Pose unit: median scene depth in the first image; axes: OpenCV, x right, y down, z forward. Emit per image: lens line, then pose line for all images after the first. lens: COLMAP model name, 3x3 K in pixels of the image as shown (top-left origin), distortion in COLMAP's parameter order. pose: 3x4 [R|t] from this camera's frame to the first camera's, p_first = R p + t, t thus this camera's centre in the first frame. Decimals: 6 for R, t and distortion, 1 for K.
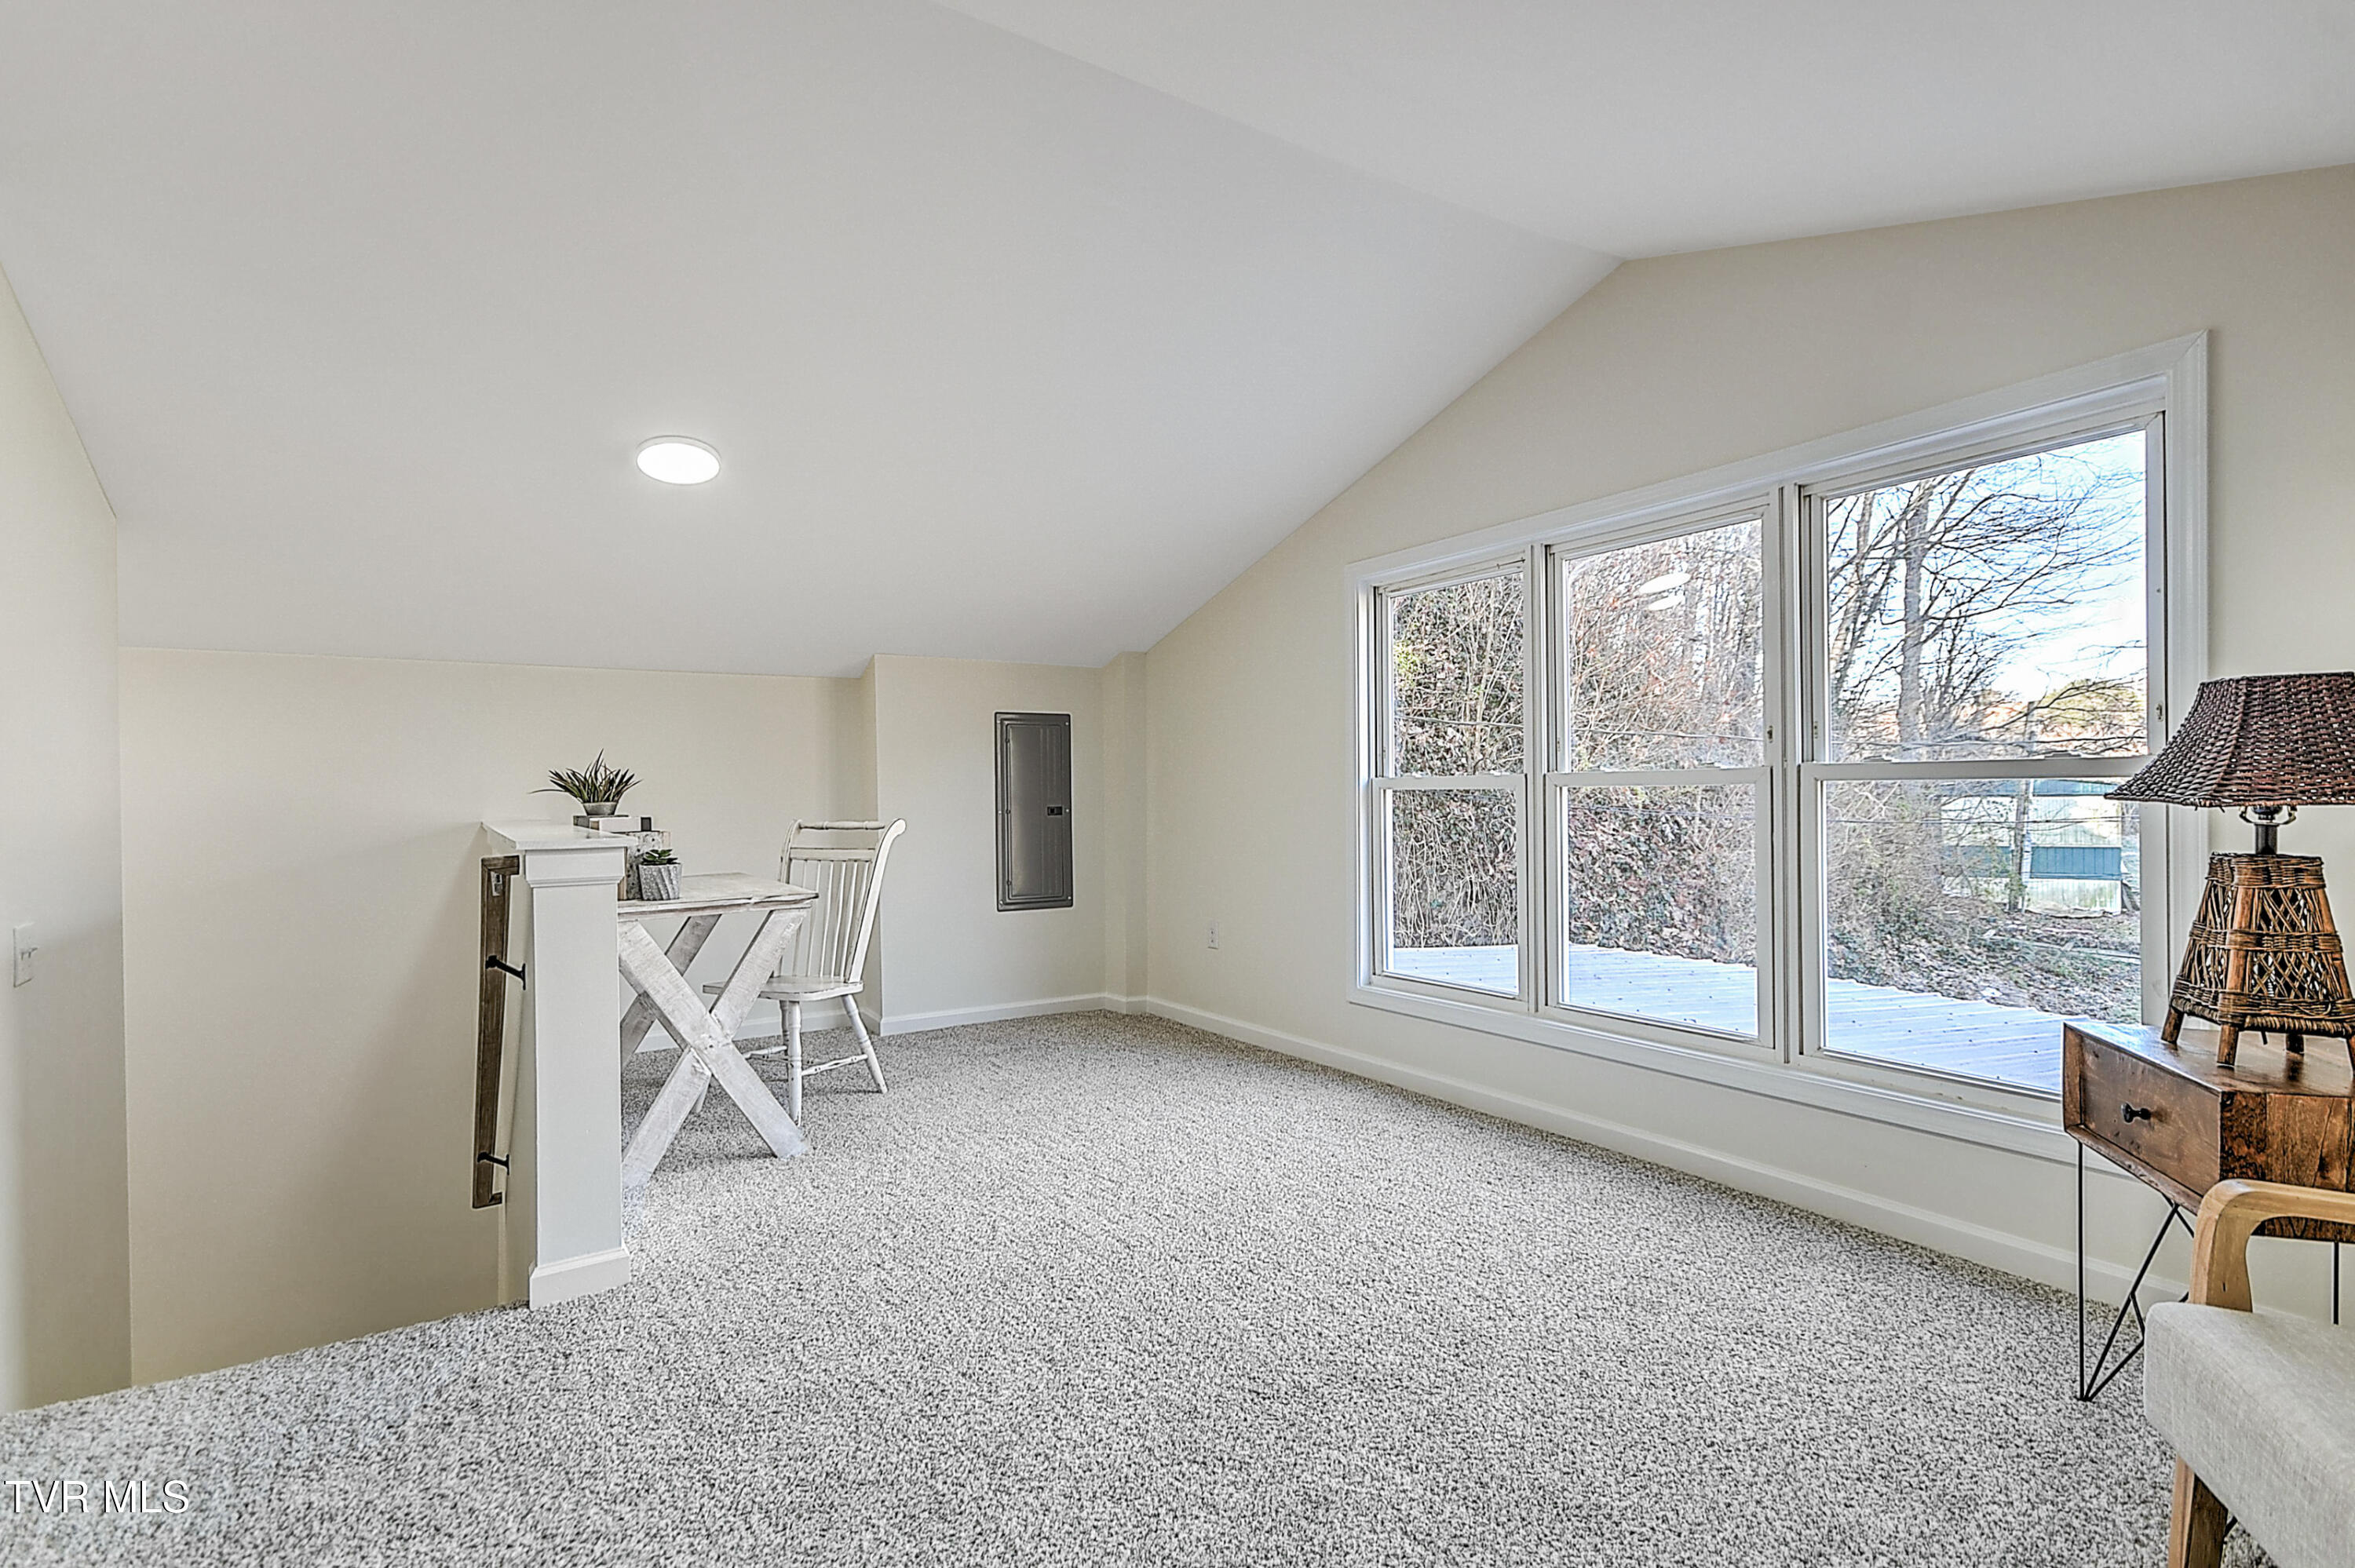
lens RADIAL K [[1116.0, 0, 1201.4], [0, 1116.0, 795.7], [0, 0, 1]] dist [0.003198, 0.000672]
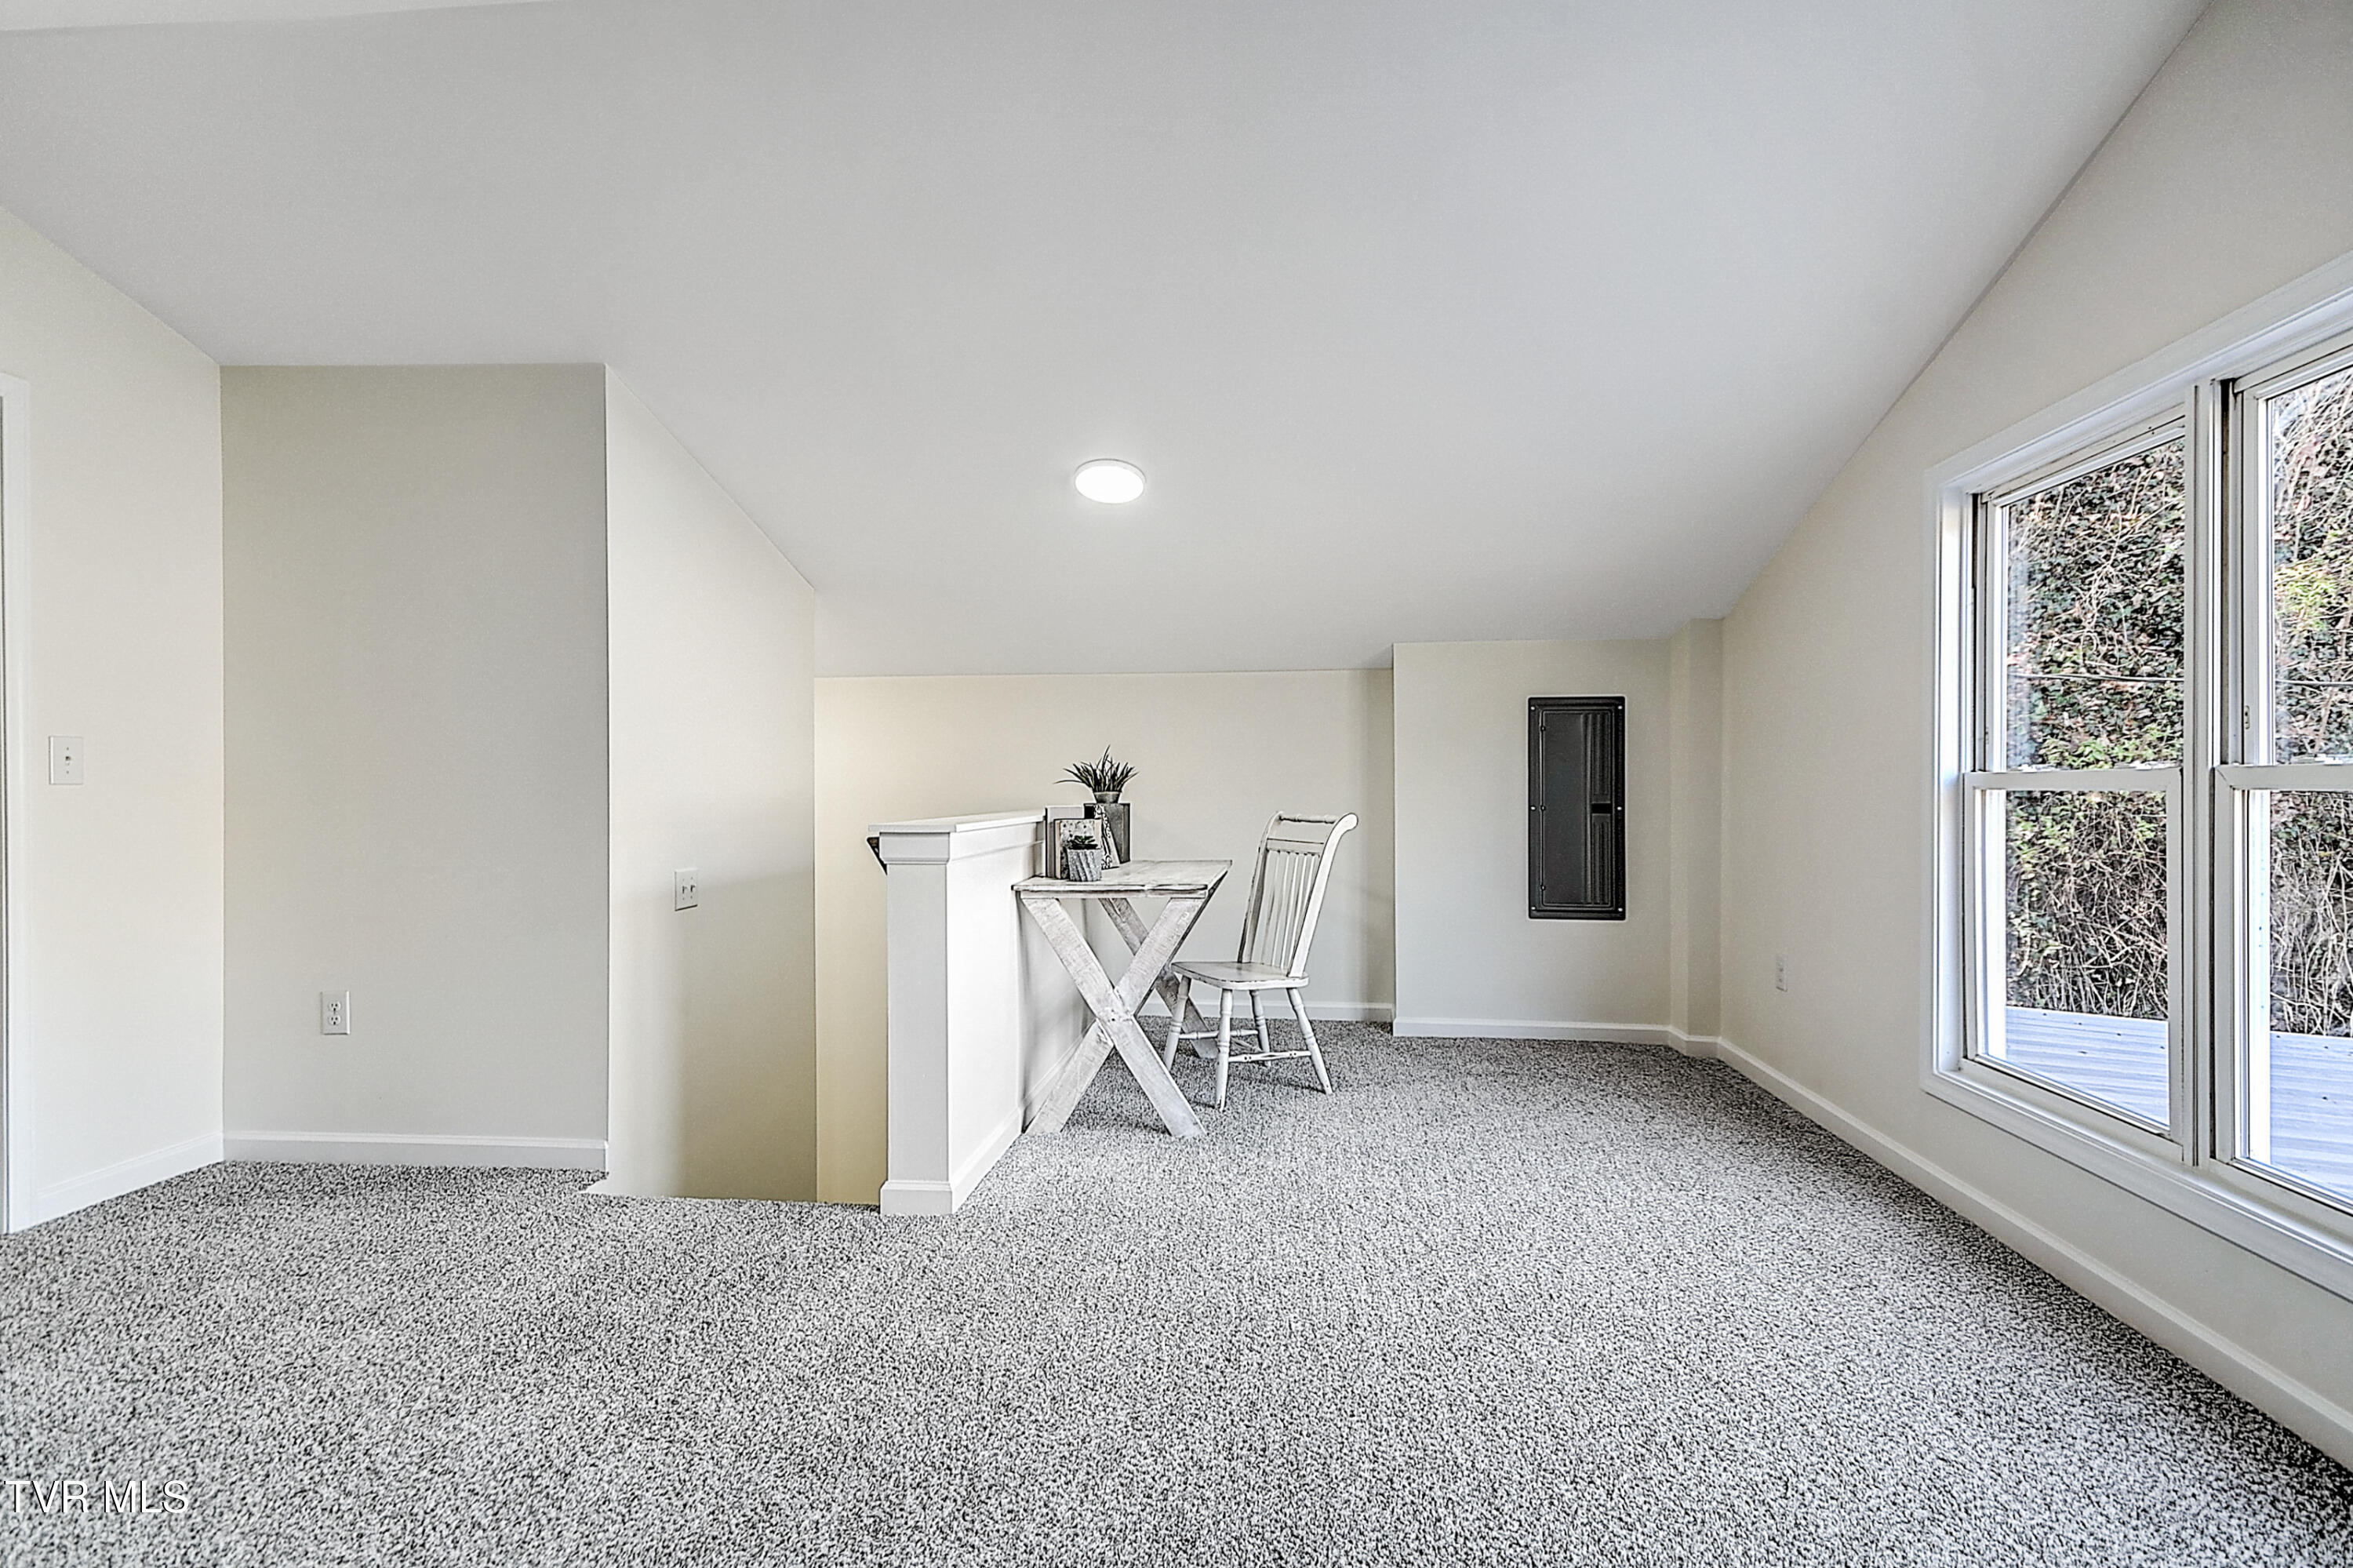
lens RADIAL K [[1114.4, 0, 1176.5], [0, 1114.4, 784.0], [0, 0, 1]] dist [0.005097, 0.001068]
pose [[0.765152, 0.009560, -0.643779, 0.253643], [-0.010233, 0.999944, 0.002686, -0.006051], [0.643768, 0.004533, 0.765207, 0.177237]]
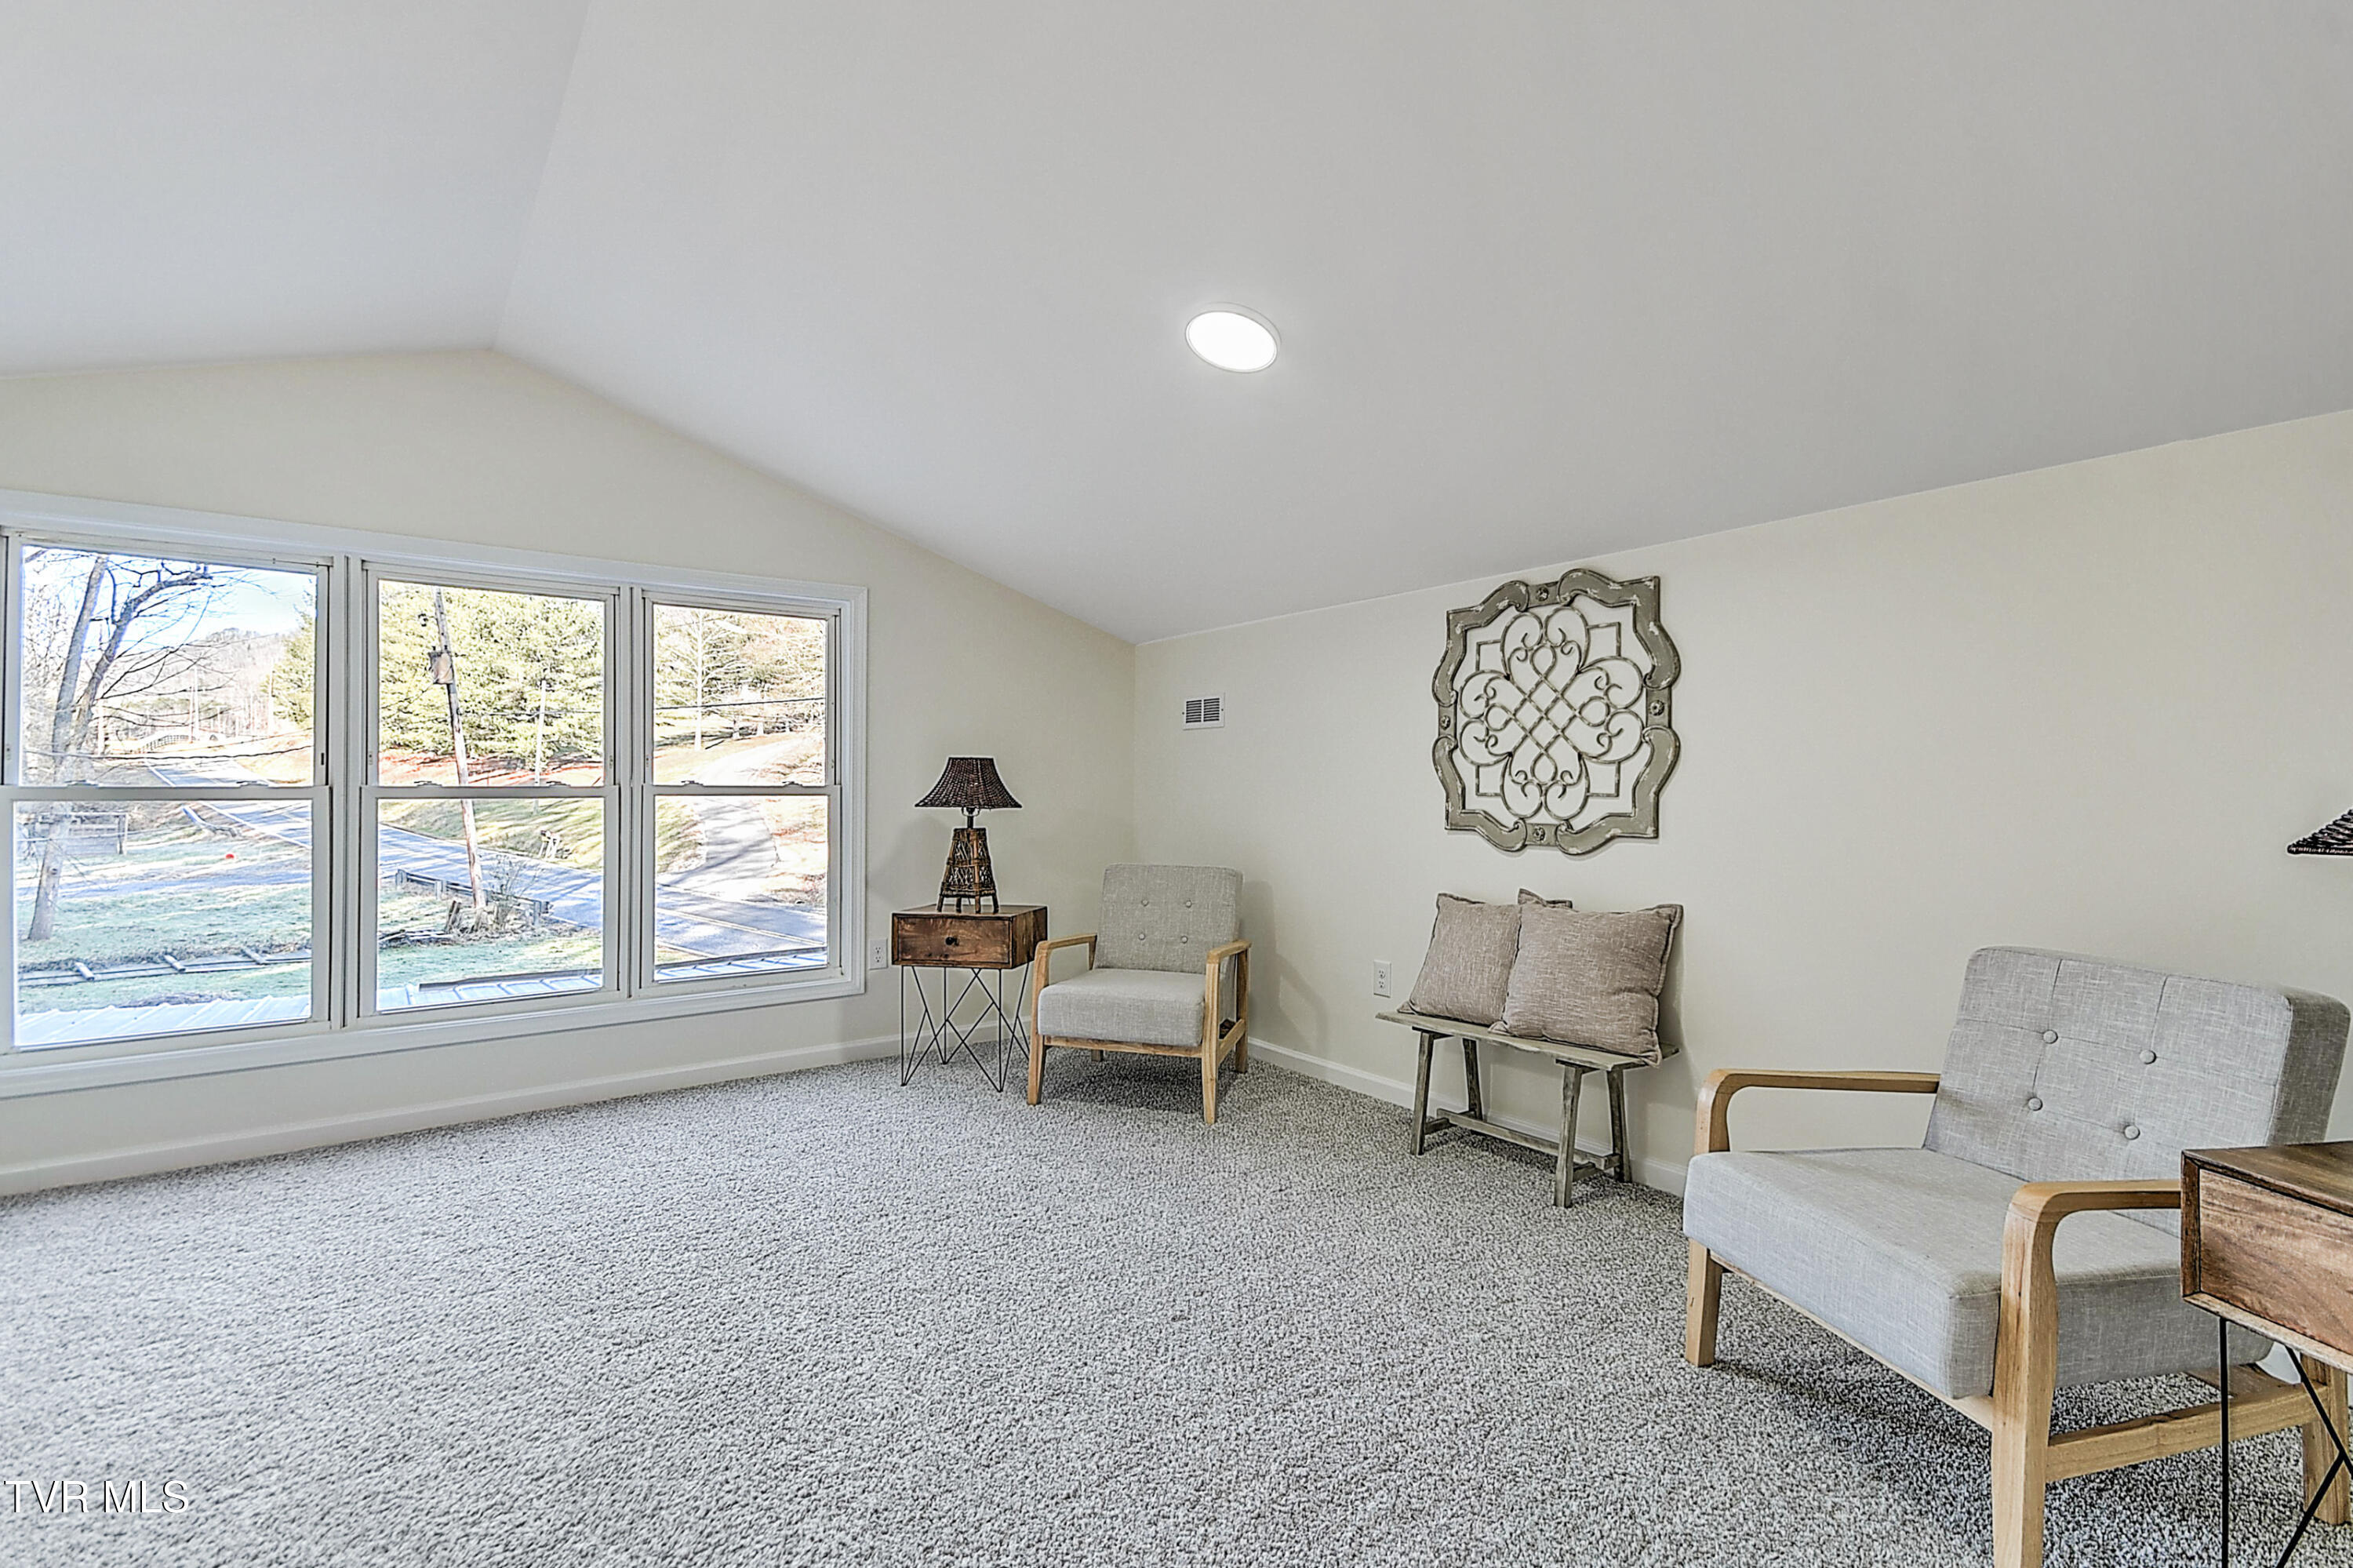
lens RADIAL K [[1037.5, 0, 1174.8], [0, 1037.5, 791.2], [0, 0, 1]] dist [-0.004410, -0.000718]
pose [[-0.060030, 0.016718, 0.998057, -0.626695], [0.006193, 0.999847, -0.016375, 0.005093], [-0.998177, 0.005198, -0.060124, 0.306783]]
